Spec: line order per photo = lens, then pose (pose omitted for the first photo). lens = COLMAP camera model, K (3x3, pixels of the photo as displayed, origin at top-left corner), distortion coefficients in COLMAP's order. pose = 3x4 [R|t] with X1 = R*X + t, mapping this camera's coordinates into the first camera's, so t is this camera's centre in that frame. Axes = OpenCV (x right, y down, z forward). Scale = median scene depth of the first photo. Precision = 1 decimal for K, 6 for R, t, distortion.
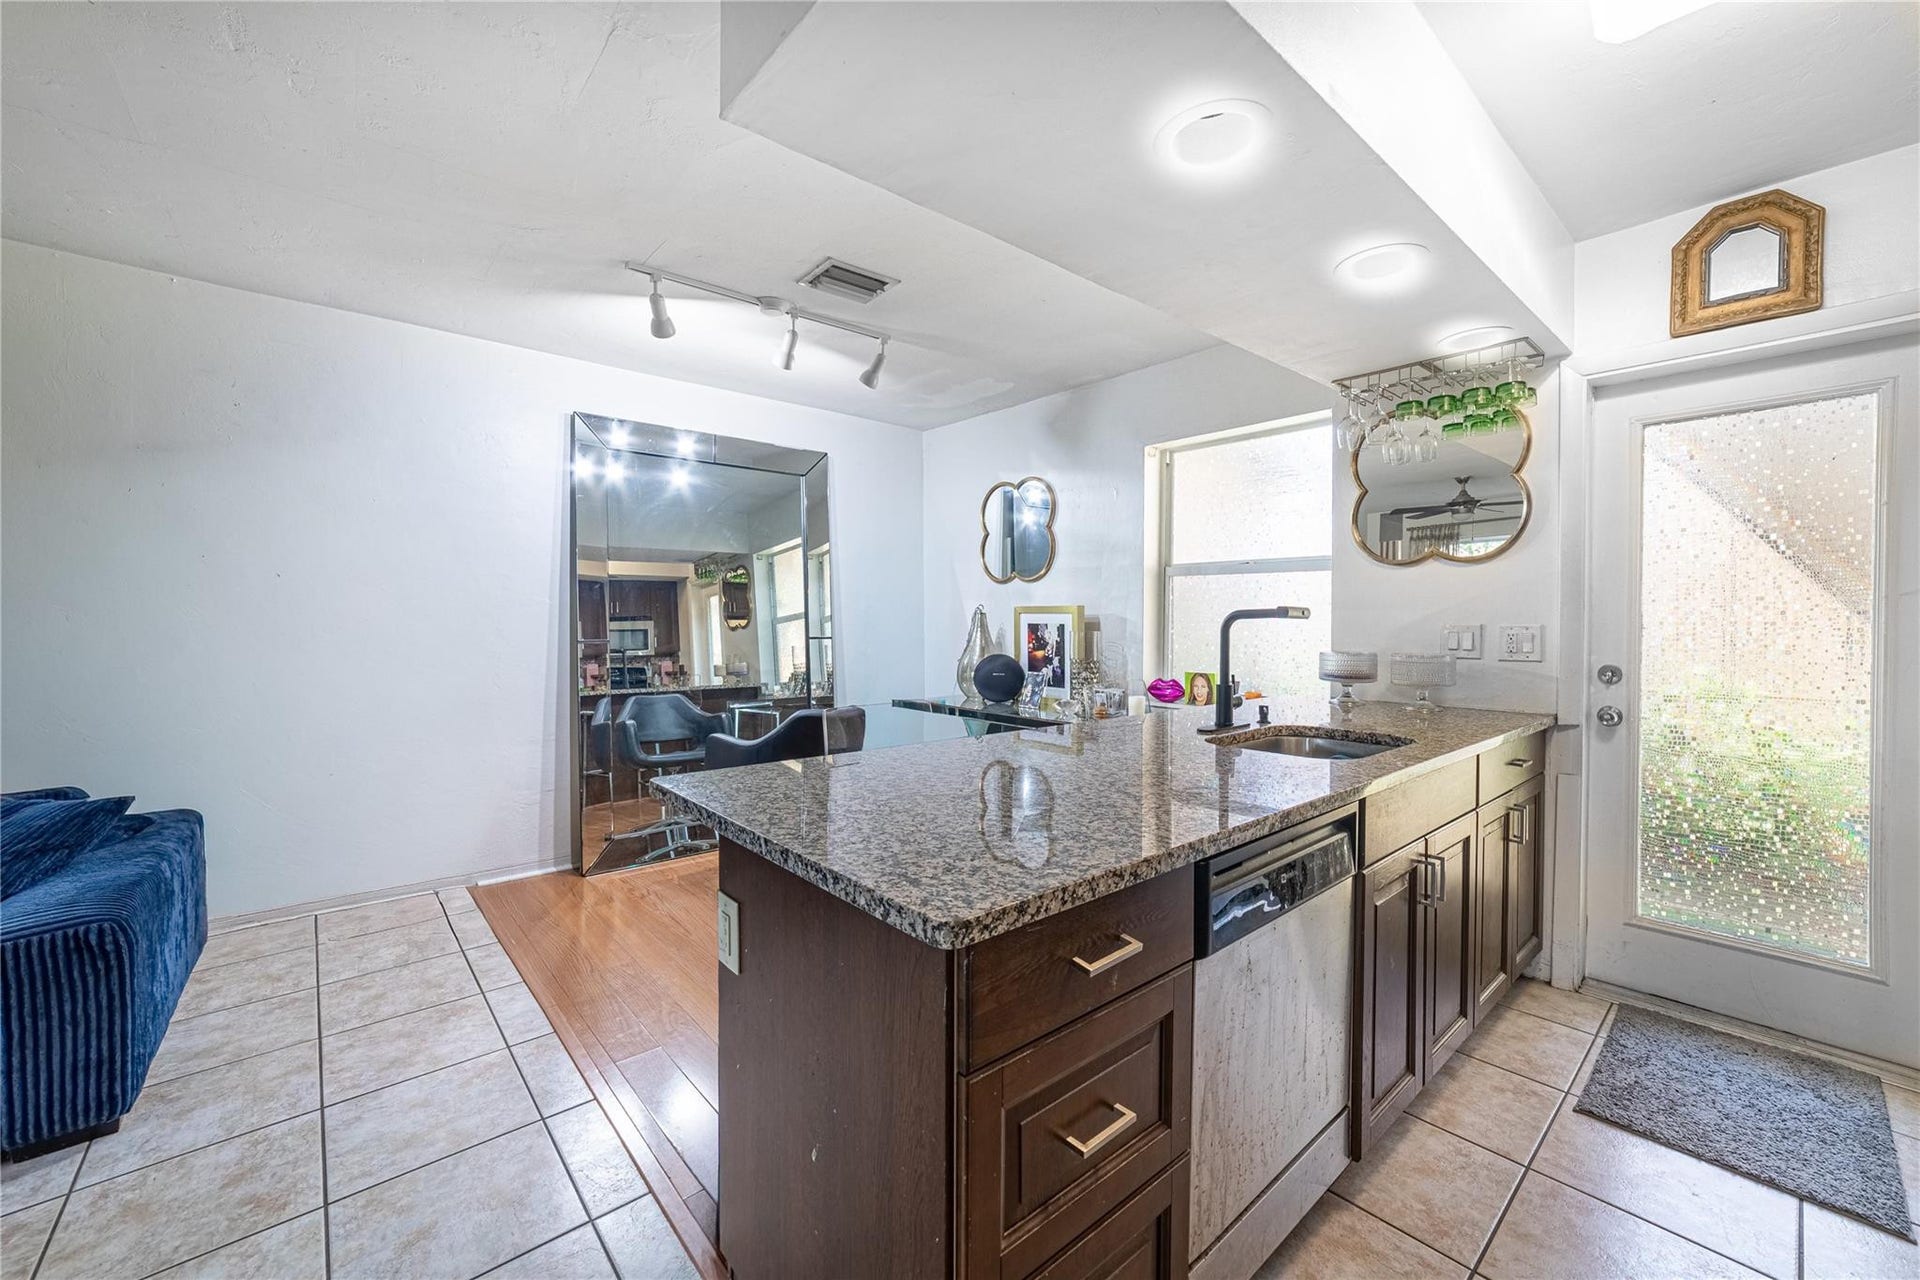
lens RADIAL K [[754.3, 0, 954.0], [0, 754.3, 648.4], [0, 0, 1]] dist [-0.000278, 0.004780]
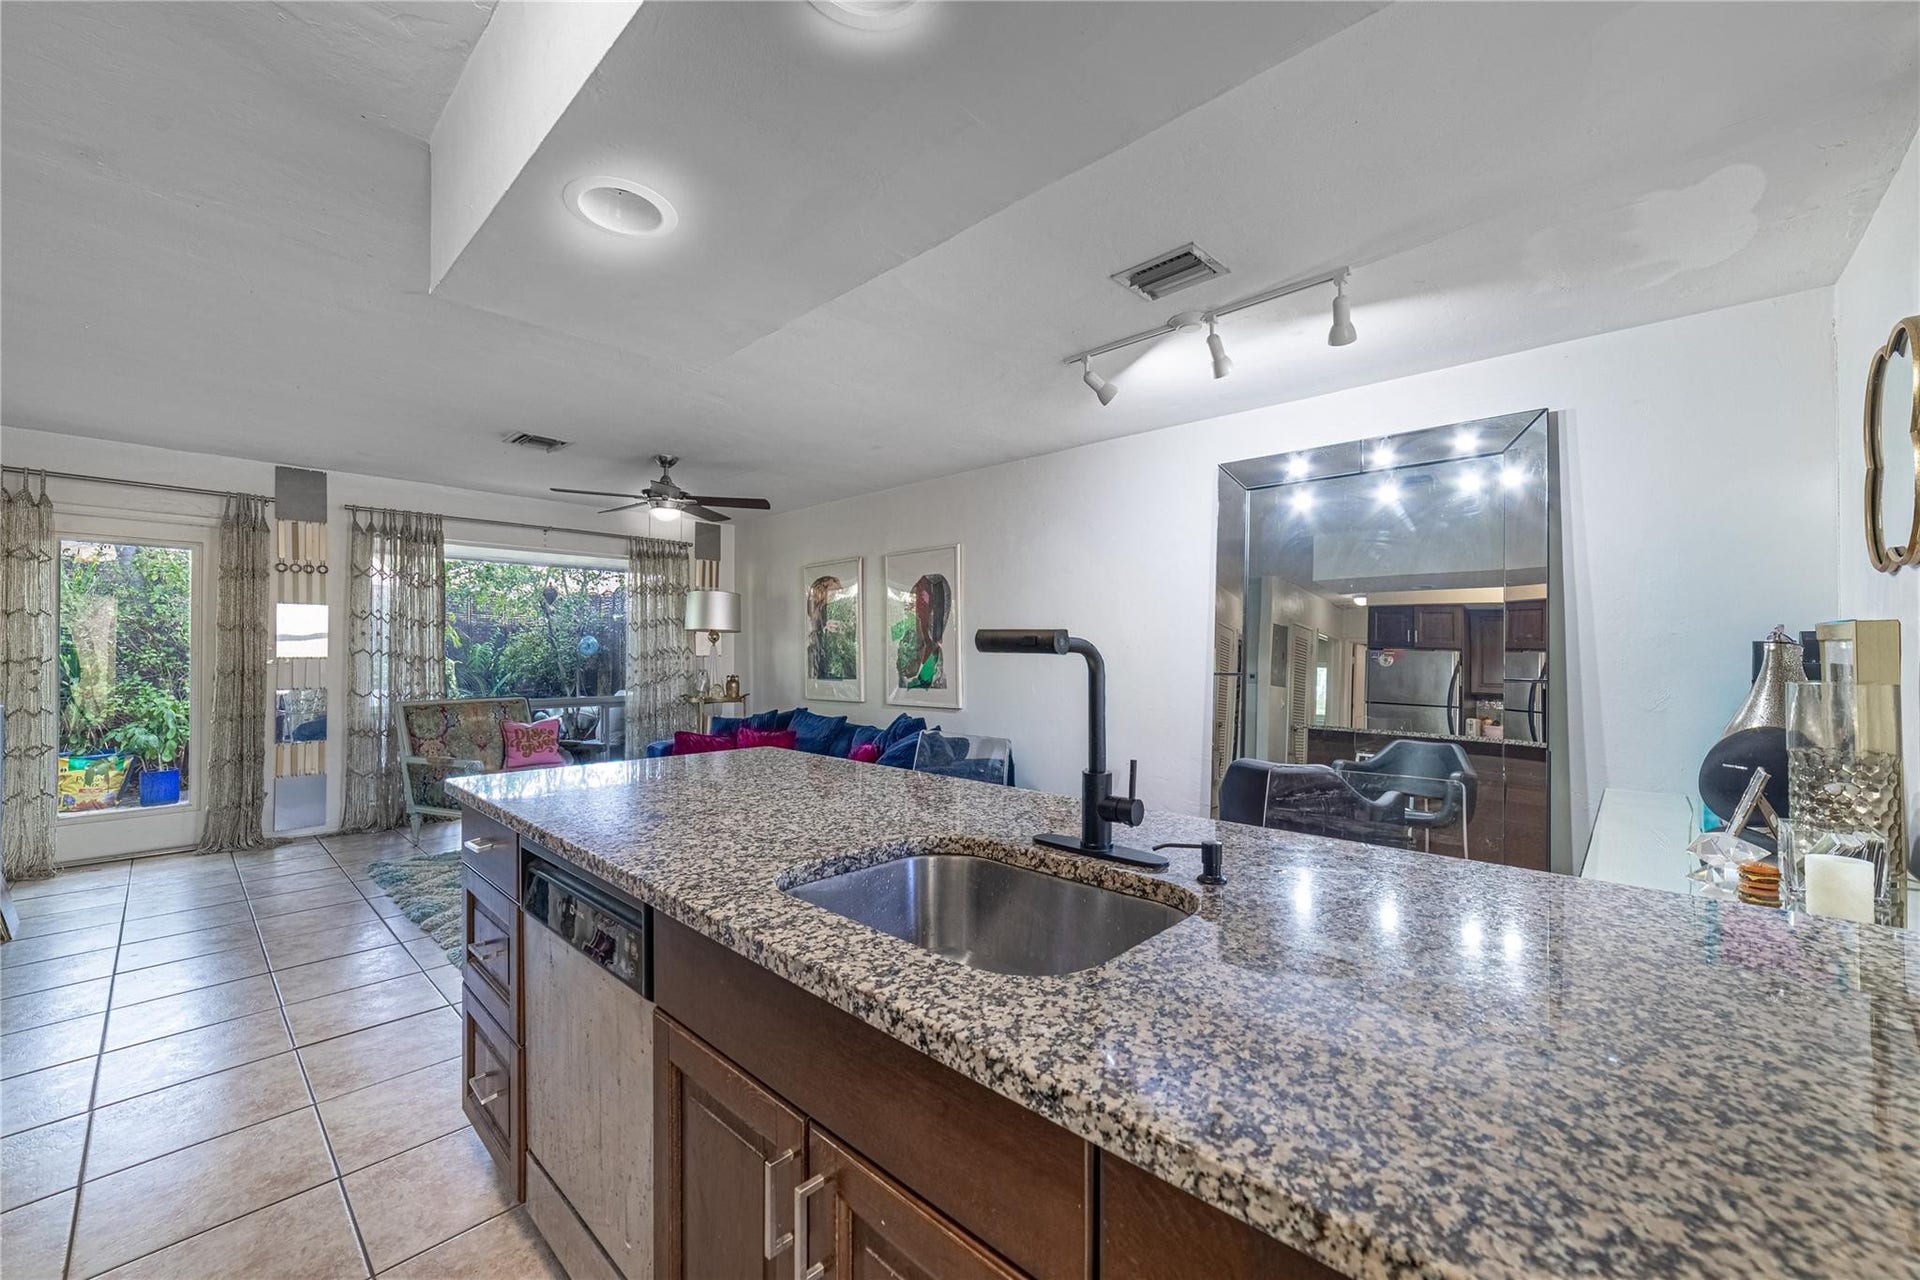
lens RADIAL K [[754.3, 0, 954.0], [0, 754.3, 648.4], [0, 0, 1]] dist [-0.000278, 0.004780]
pose [[0.116642, -0.006010, -0.993156, 0.654347], [-0.039007, 0.999182, -0.010628, -0.024353], [0.992408, 0.039979, 0.116312, 0.609042]]
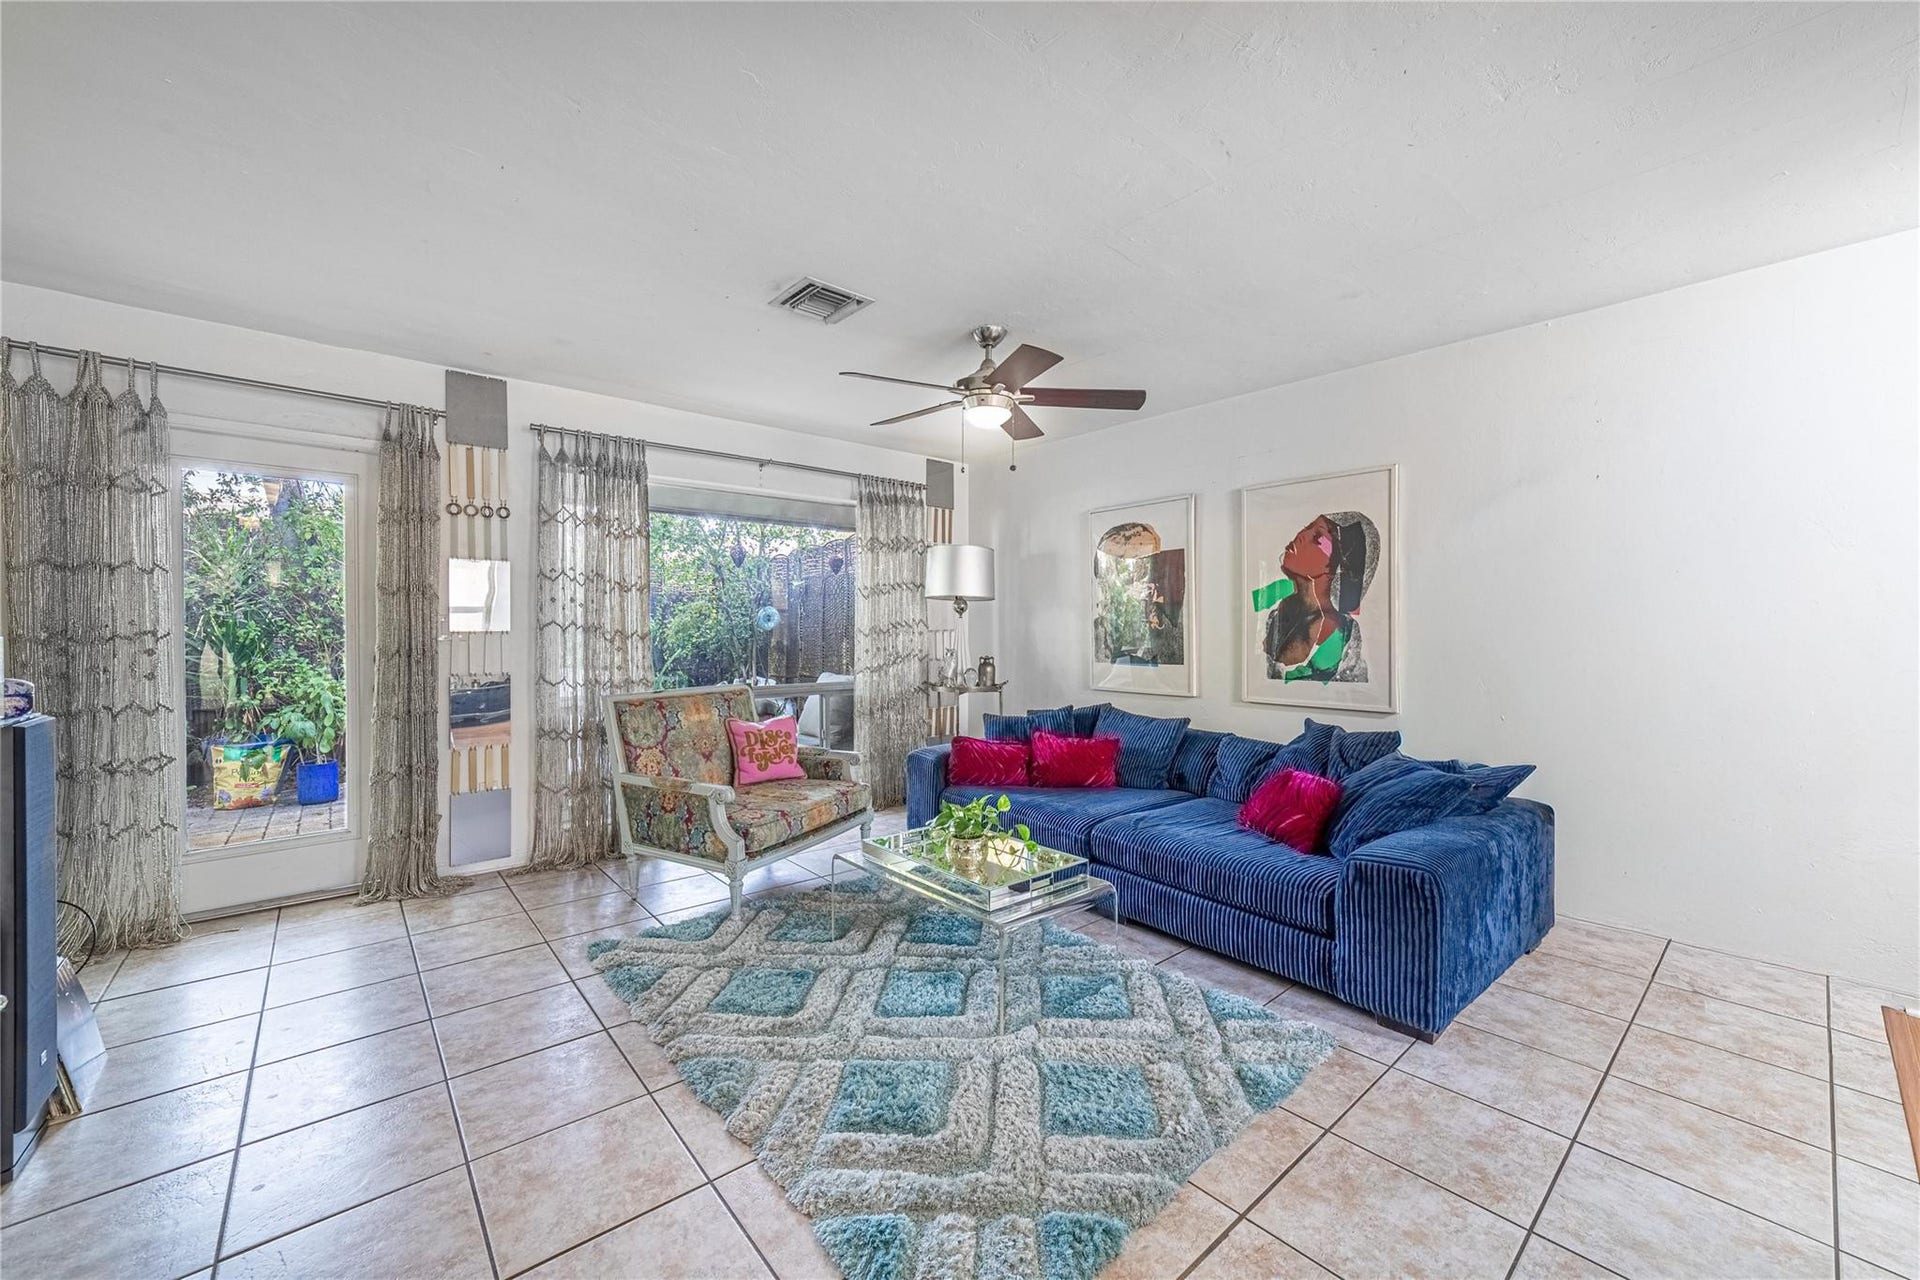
lens RADIAL K [[754.9, 0, 960.0], [0, 754.9, 640.0], [0, 0, 1]] dist [-0.010897, 0.005840]
pose [[0.009186, 0.018258, -0.999791, 0.088291], [-0.043128, 0.998910, 0.017845, -0.009299], [0.999027, 0.042955, 0.009963, 0.166113]]
